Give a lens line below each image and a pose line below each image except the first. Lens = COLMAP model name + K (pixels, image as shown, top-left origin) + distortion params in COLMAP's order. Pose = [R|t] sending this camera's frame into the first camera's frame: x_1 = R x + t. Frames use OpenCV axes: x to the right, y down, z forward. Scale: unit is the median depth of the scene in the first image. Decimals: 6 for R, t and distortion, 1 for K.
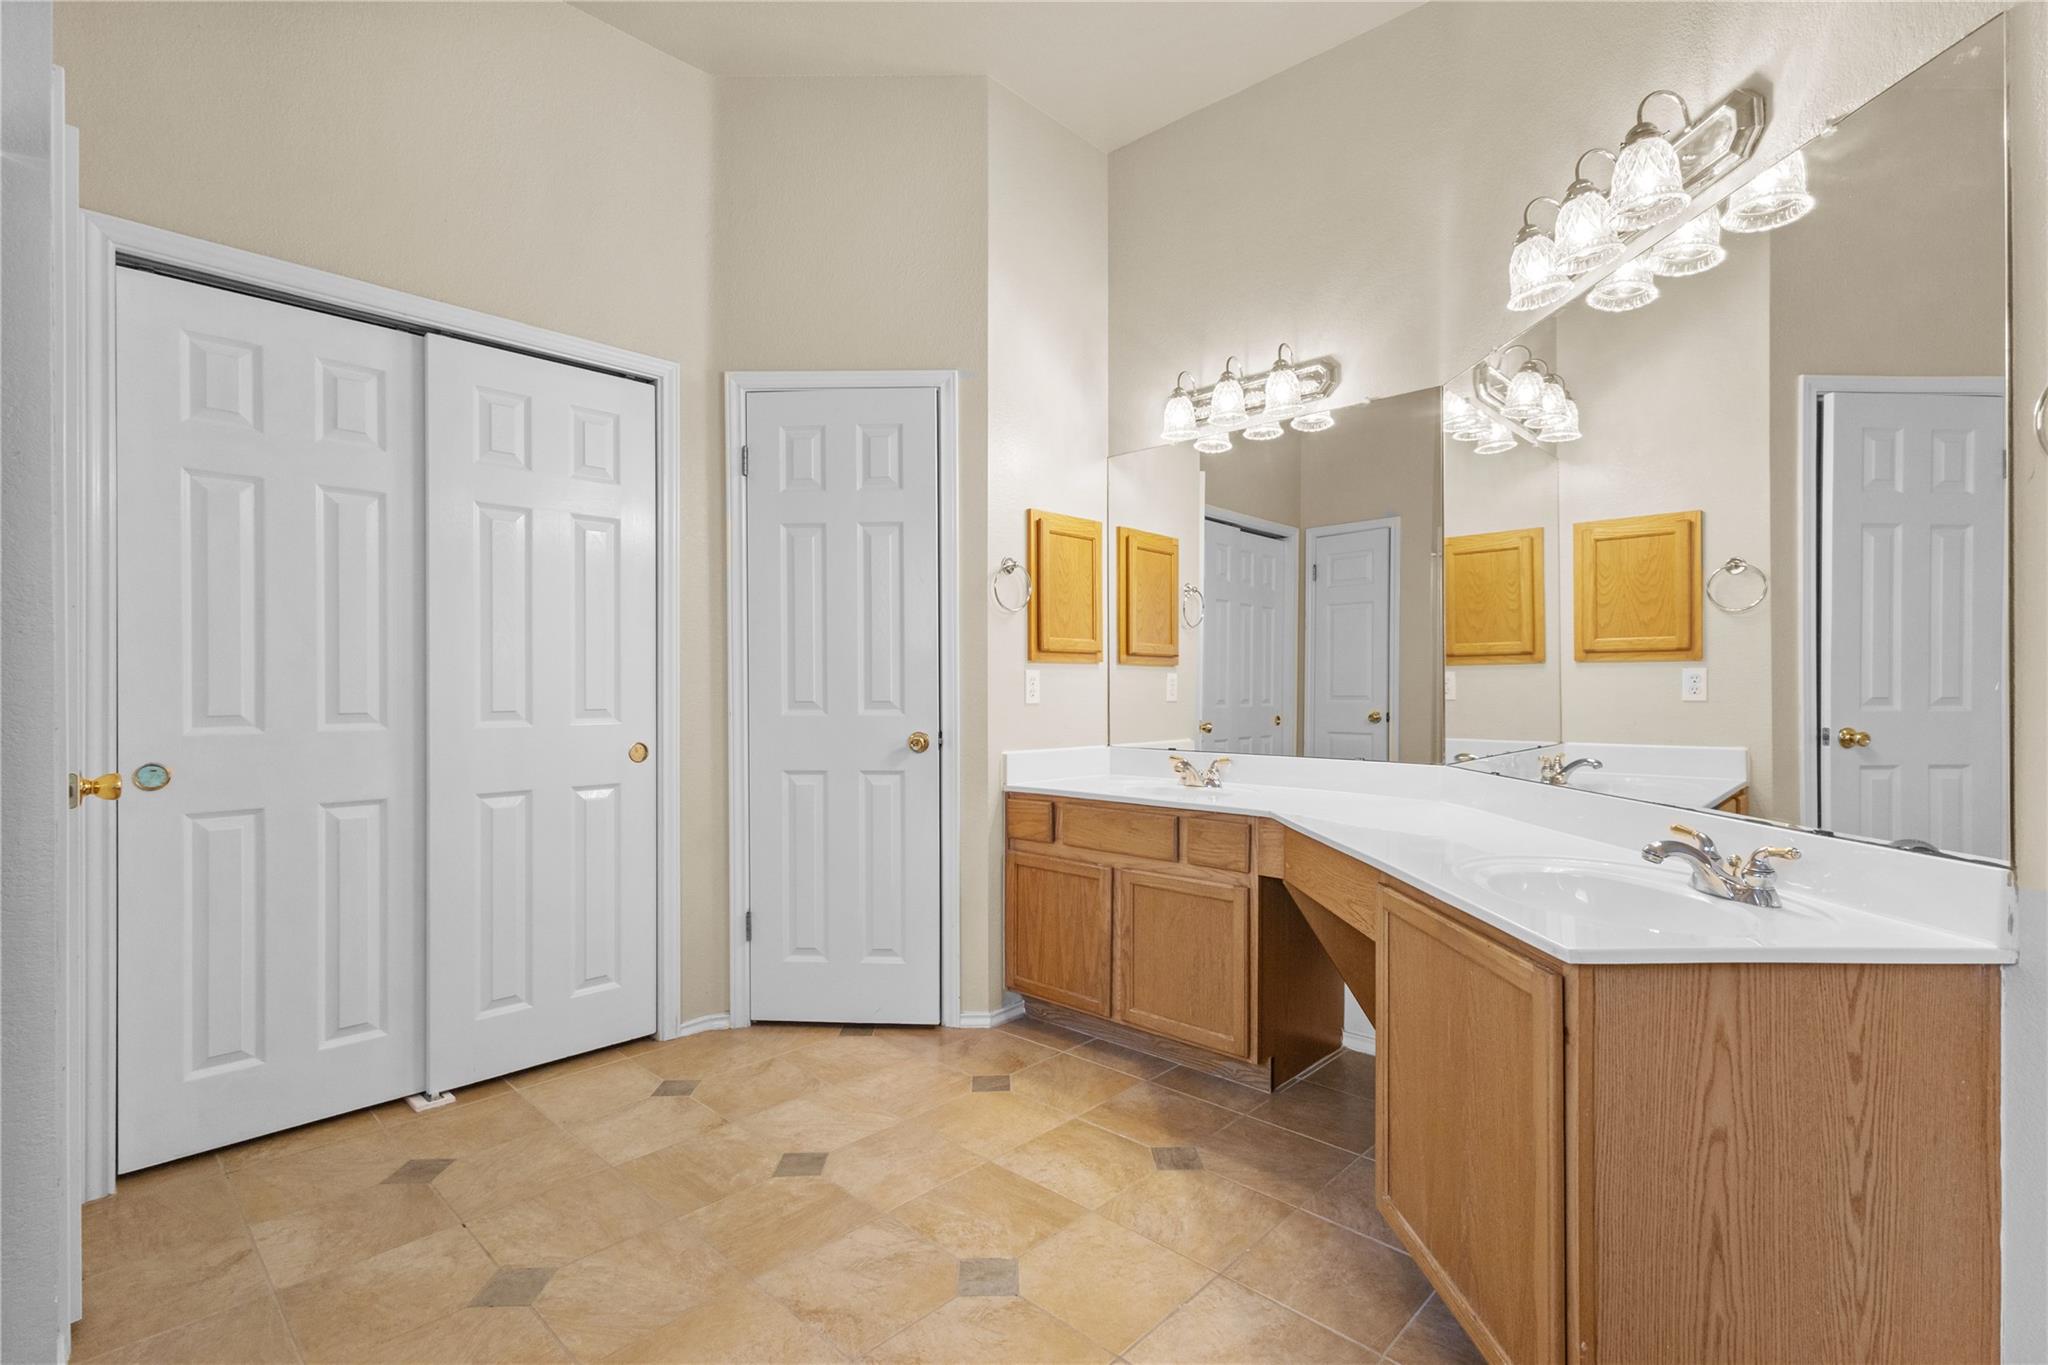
lens RADIAL K [[942.6, 0, 1022.3], [0, 942.6, 690.2], [0, 0, 1]] dist [-0.002018, 0.002316]
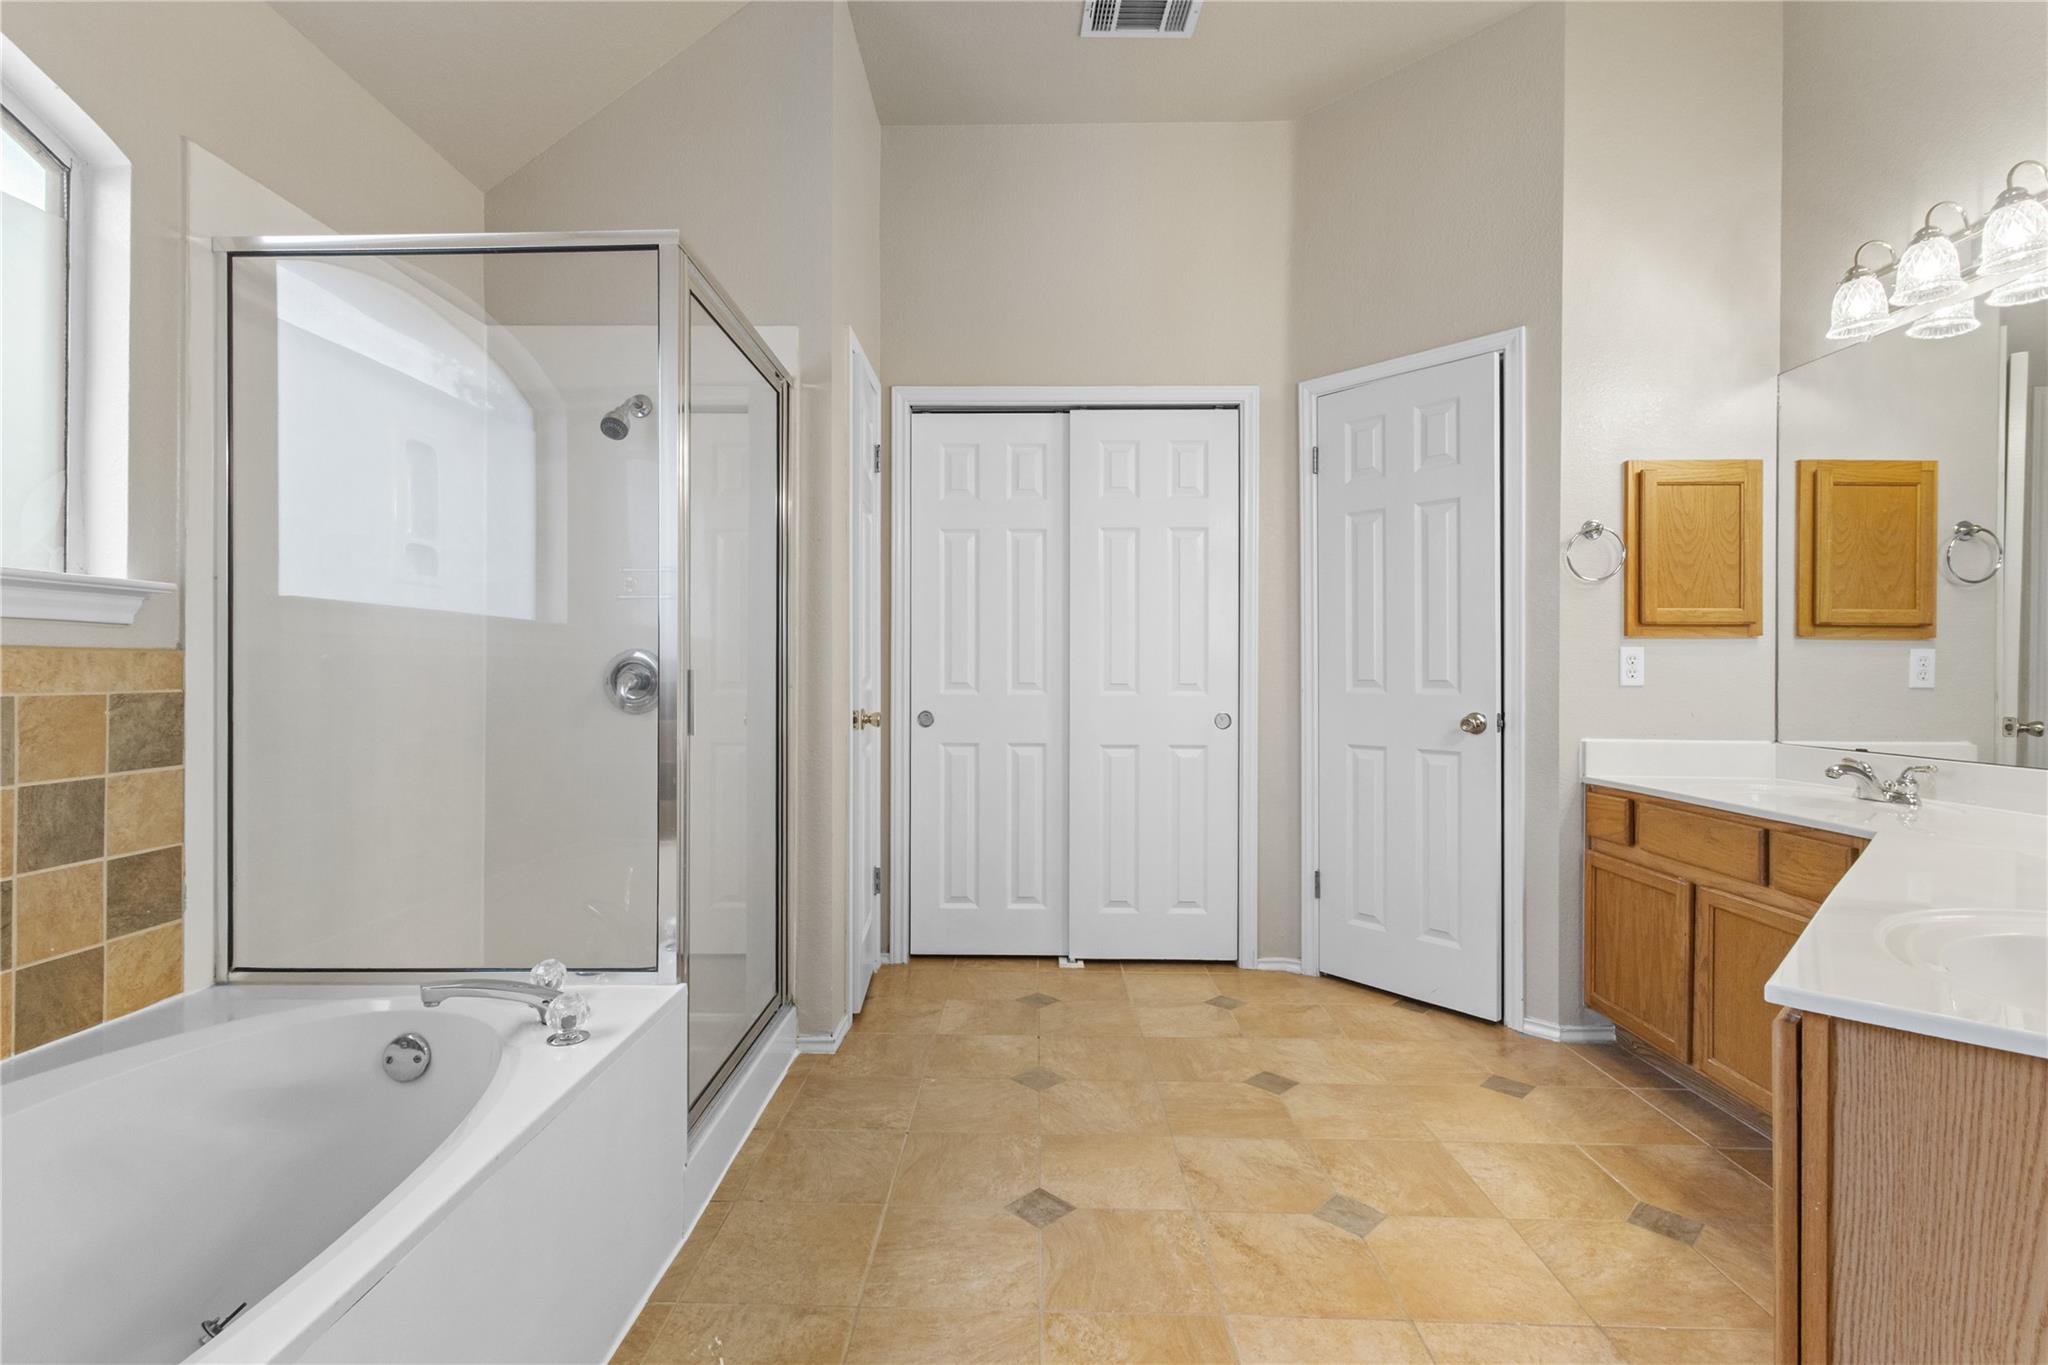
lens RADIAL K [[942.6, 0, 1004.8], [0, 942.6, 677.2], [0, 0, 1]] dist [-0.002018, 0.002316]
pose [[0.670276, 0.009081, -0.742056, 0.312848], [-0.007858, 0.999956, 0.005139, 0.007592], [0.742070, 0.002386, 0.670318, -0.003655]]
